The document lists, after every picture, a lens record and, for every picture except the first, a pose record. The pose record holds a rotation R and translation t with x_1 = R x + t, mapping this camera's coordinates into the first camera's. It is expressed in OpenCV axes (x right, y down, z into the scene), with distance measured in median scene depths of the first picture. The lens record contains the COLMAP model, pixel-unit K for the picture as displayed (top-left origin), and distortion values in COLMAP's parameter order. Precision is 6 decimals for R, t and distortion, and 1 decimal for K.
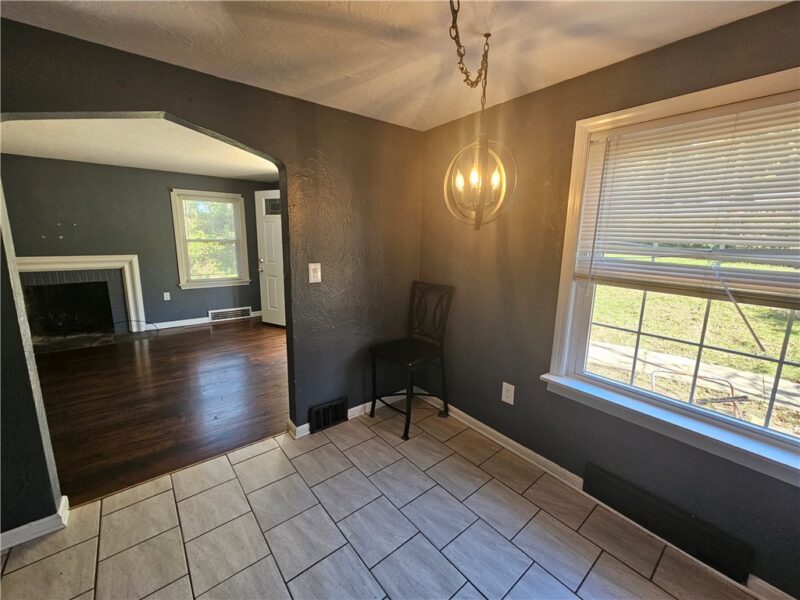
lens RADIAL K [[330.1, 0, 403.4], [0, 330.1, 297.4], [0, 0, 1]] dist [-0.000934, 0.000319]
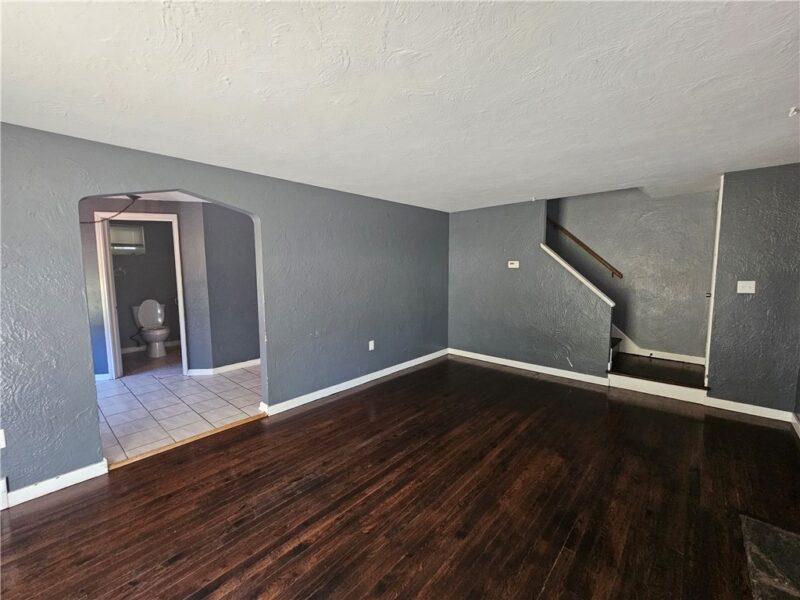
lens RADIAL K [[330.1, 0, 401.2], [0, 330.1, 299.1], [0, 0, 1]] dist [-0.000934, 0.000319]
pose [[-0.987256, 0.001329, -0.159133, -0.552682], [-0.042730, 0.961030, 0.273120, -0.194203], [0.153295, 0.276440, -0.948726, 1.014657]]
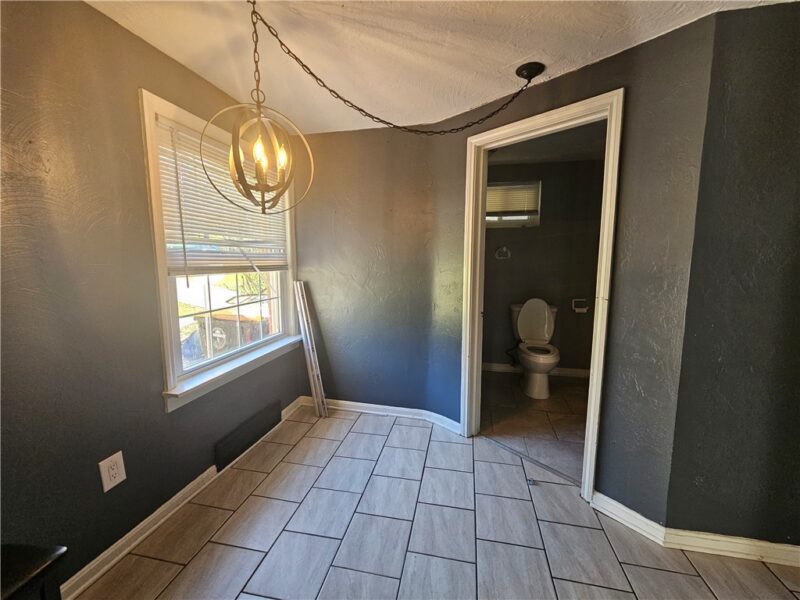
lens RADIAL K [[330.1, 0, 400.8], [0, 330.1, 299.0], [0, 0, 1]] dist [-0.000934, 0.000319]
pose [[-0.628090, -0.116555, 0.769362, -0.220142], [0.131200, 0.958701, 0.252348, -0.050819], [-0.767000, 0.259438, -0.586858, 0.405433]]
